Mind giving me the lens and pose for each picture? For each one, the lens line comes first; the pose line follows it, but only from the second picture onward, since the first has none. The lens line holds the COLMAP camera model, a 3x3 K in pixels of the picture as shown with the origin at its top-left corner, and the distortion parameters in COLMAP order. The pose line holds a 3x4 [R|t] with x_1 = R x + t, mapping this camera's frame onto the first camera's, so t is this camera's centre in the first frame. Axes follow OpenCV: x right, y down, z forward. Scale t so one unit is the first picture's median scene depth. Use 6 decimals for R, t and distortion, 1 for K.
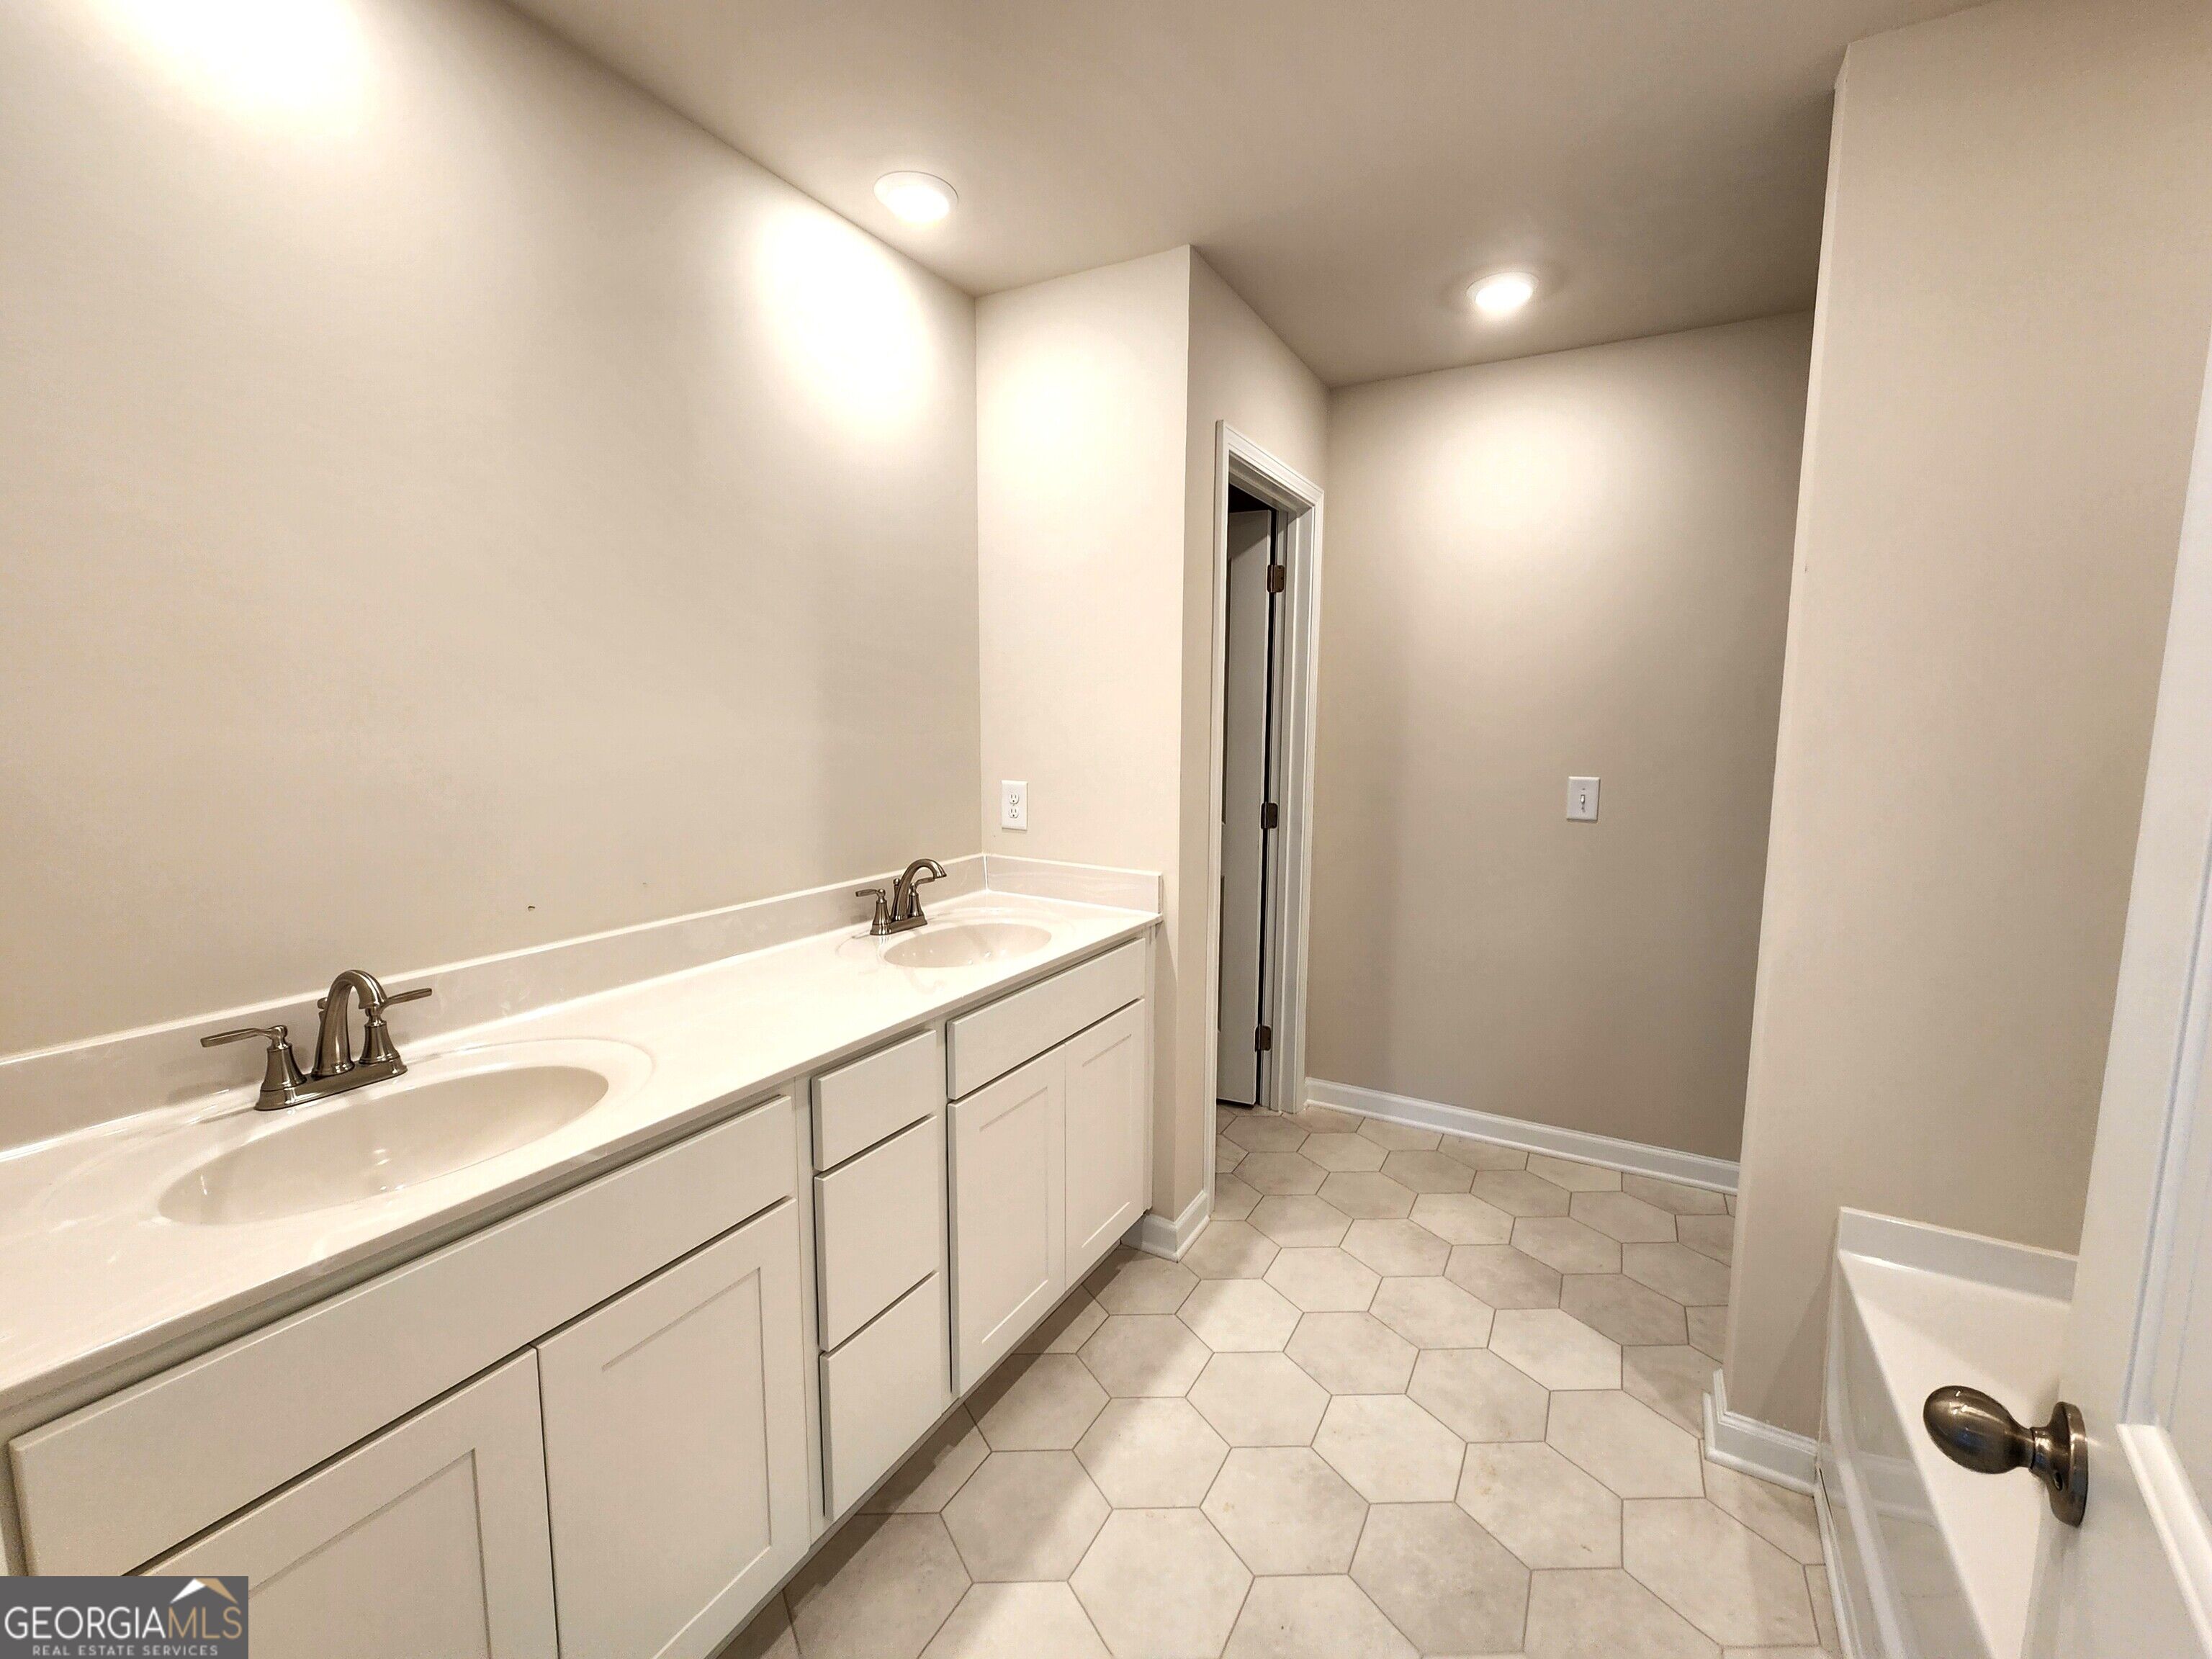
lens RADIAL K [[968.6, 0, 1107.5], [0, 968.6, 768.9], [0, 0, 1]] dist [-0.000396, -0.000152]
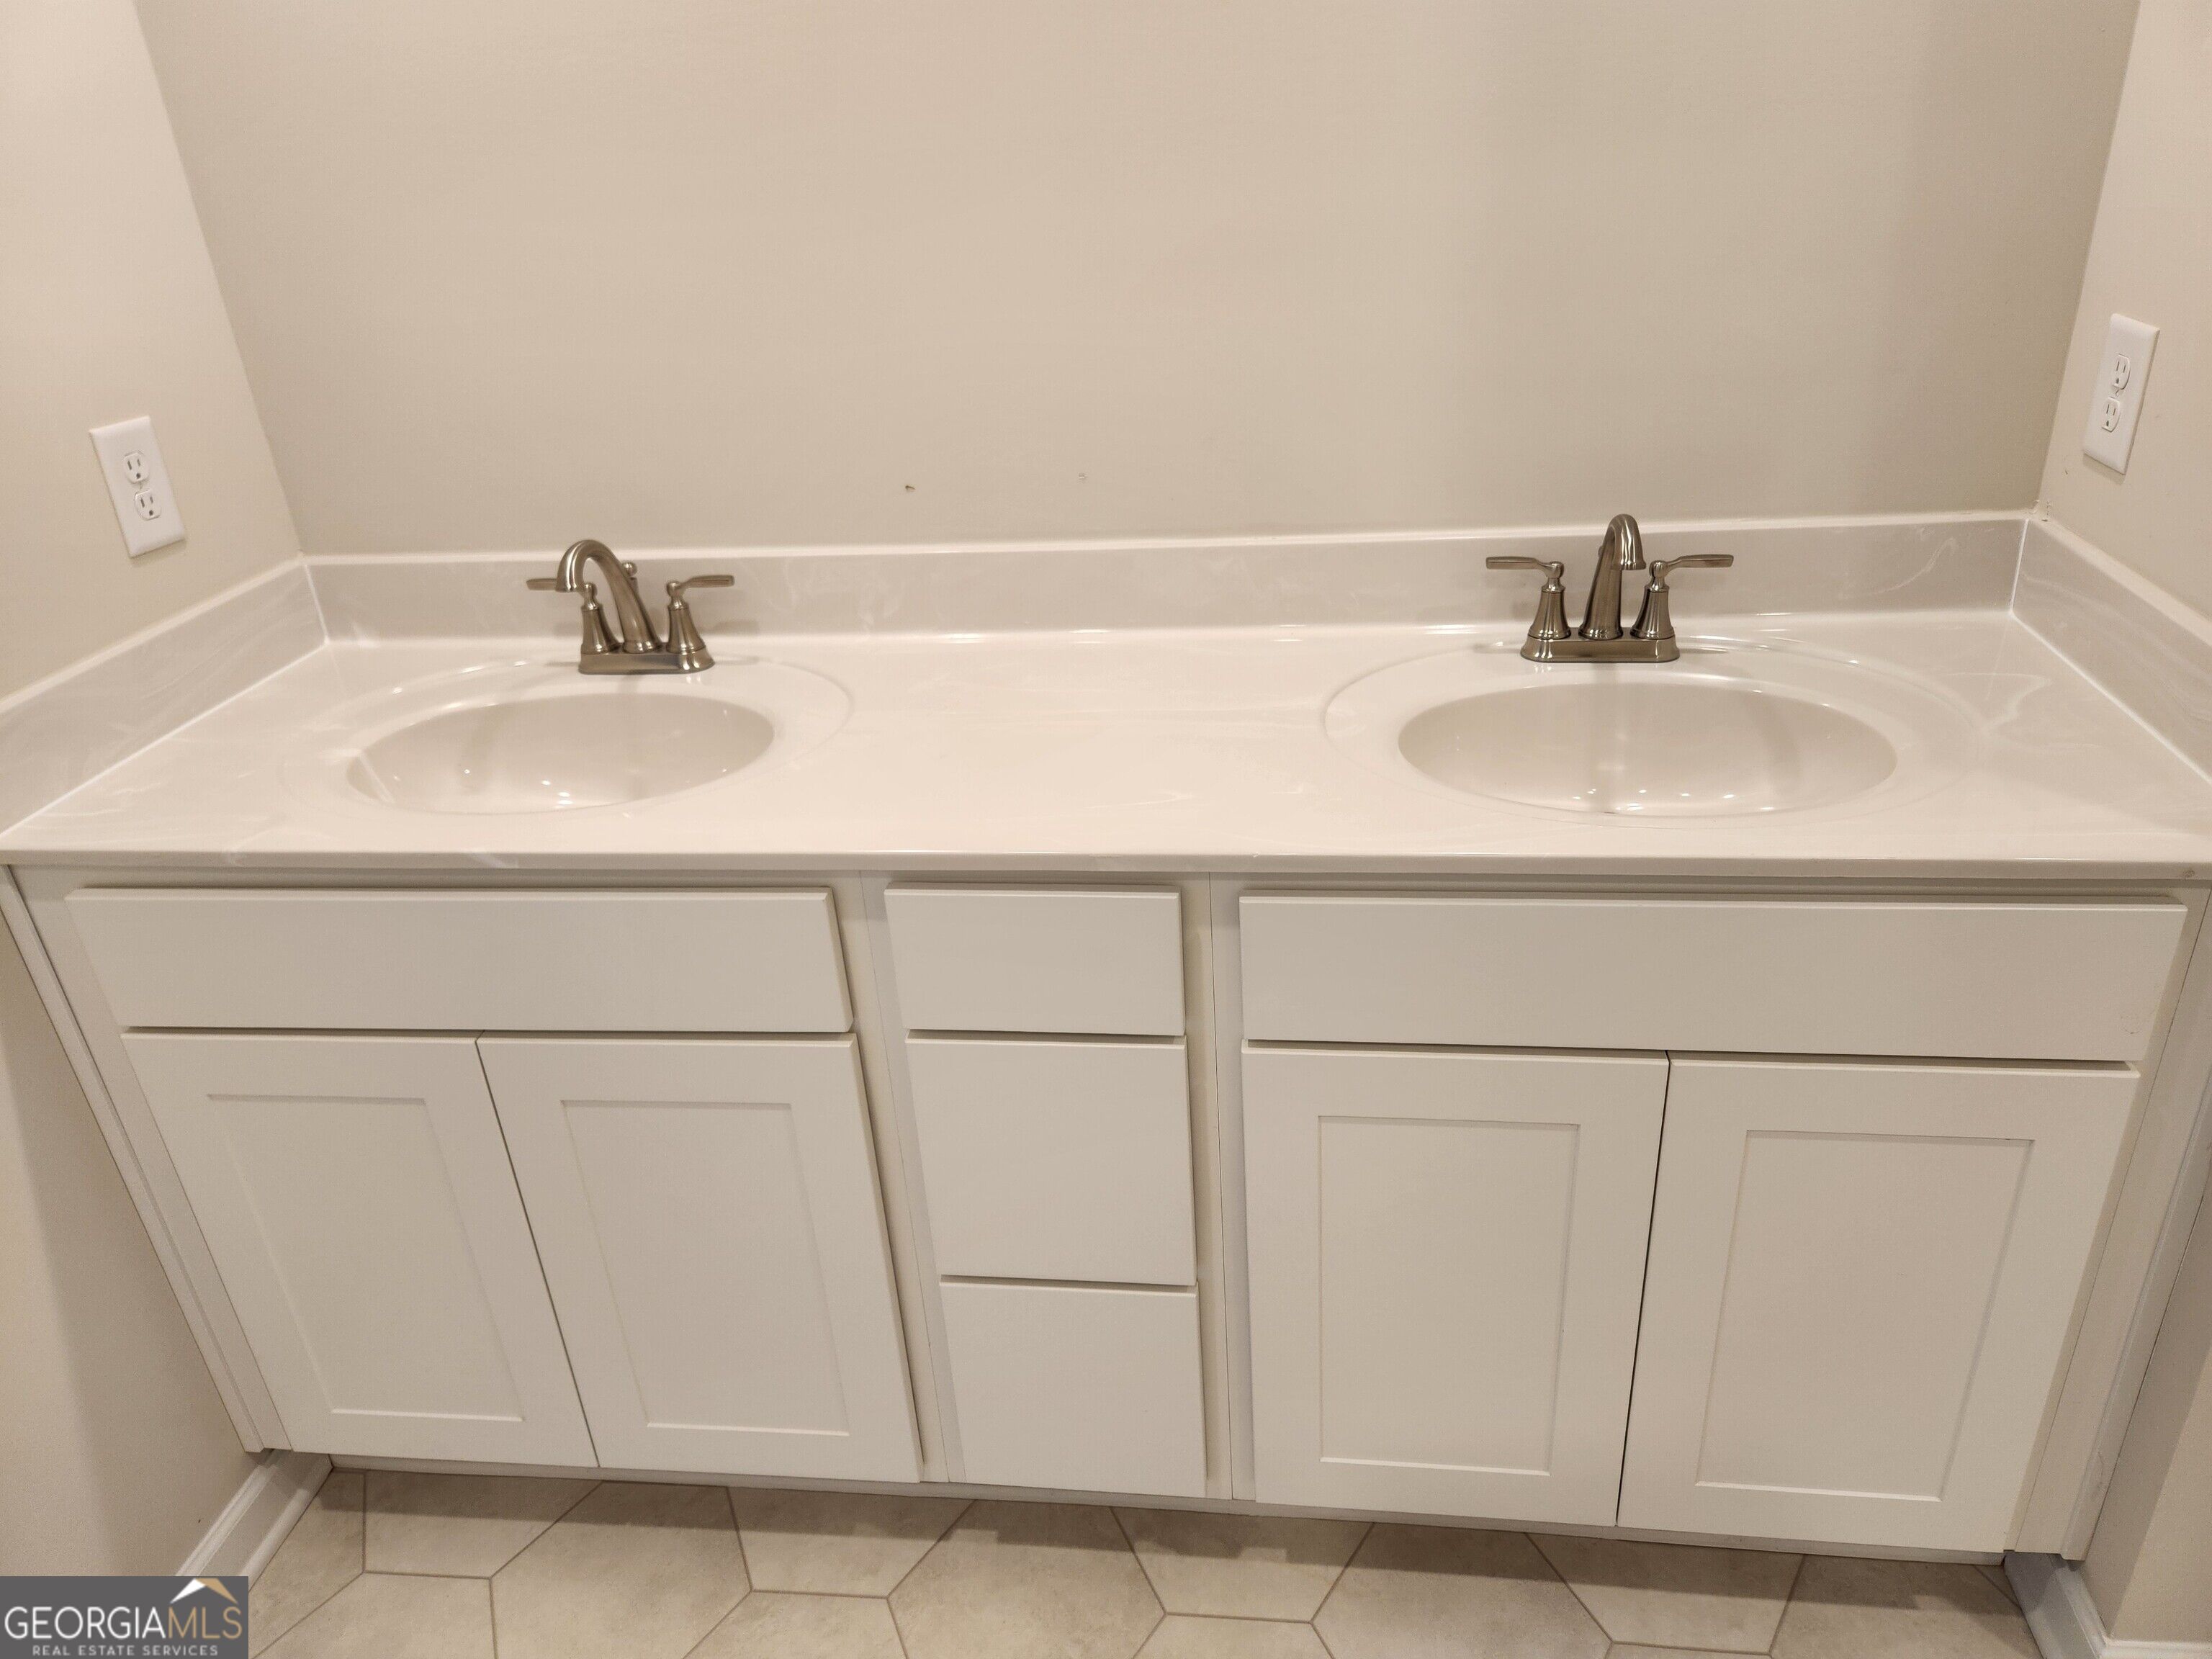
lens RADIAL K [[1436.7, 0, 1106.0], [0, 1436.7, 829.5], [0, 0, 1]] dist [0.003889, -0.000562]
pose [[0.371683, 0.370113, -0.851392, 0.313845], [0.001962, 0.916777, 0.399394, -0.029683], [0.928358, -0.150118, 0.340024, 0.583764]]
